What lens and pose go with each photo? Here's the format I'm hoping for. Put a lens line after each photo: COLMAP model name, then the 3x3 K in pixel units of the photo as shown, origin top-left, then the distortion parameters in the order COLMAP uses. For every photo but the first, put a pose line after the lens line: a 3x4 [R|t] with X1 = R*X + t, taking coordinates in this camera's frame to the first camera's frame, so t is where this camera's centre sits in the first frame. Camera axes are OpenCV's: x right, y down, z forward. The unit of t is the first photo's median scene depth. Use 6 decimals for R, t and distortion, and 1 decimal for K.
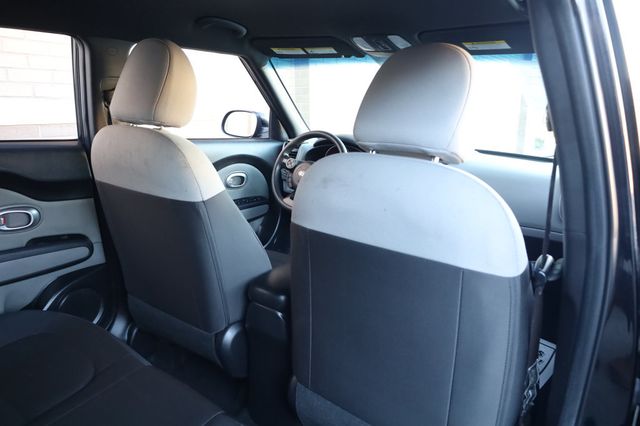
lens RADIAL K [[437.6, 0, 326.0], [0, 437.6, 201.6], [0, 0, 1]] dist [-0.007287, -0.004447]
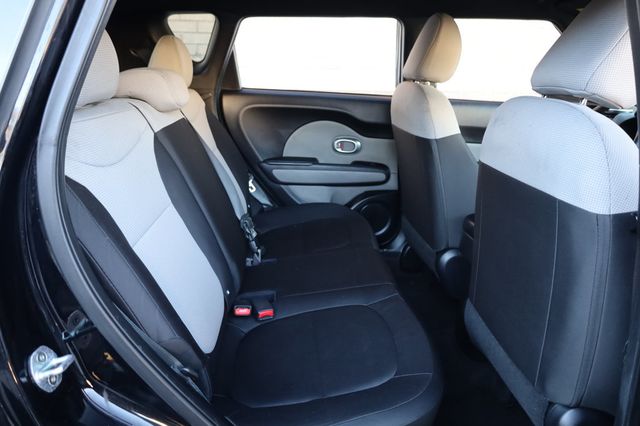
lens RADIAL K [[437.6, 0, 320.9], [0, 437.6, 214.7], [0, 0, 1]] dist [-0.007287, -0.004447]
pose [[0.642911, 0.219384, -0.733851, 0.423095], [-0.175635, 0.974799, 0.137545, 0.082630], [0.745532, 0.040461, 0.665240, -0.087681]]
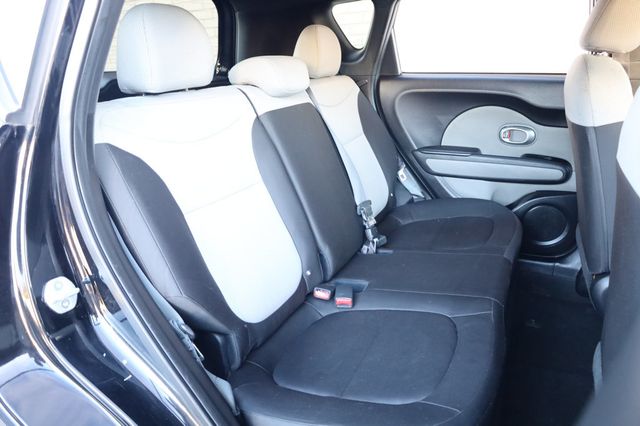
lens RADIAL K [[437.6, 0, 321.3], [0, 437.6, 214.7], [0, 0, 1]] dist [-0.007287, -0.004447]
pose [[0.160500, 0.282561, -0.945727, 0.514469], [-0.181937, 0.950200, 0.253021, 0.042199], [0.970123, 0.131453, 0.203916, 0.195841]]
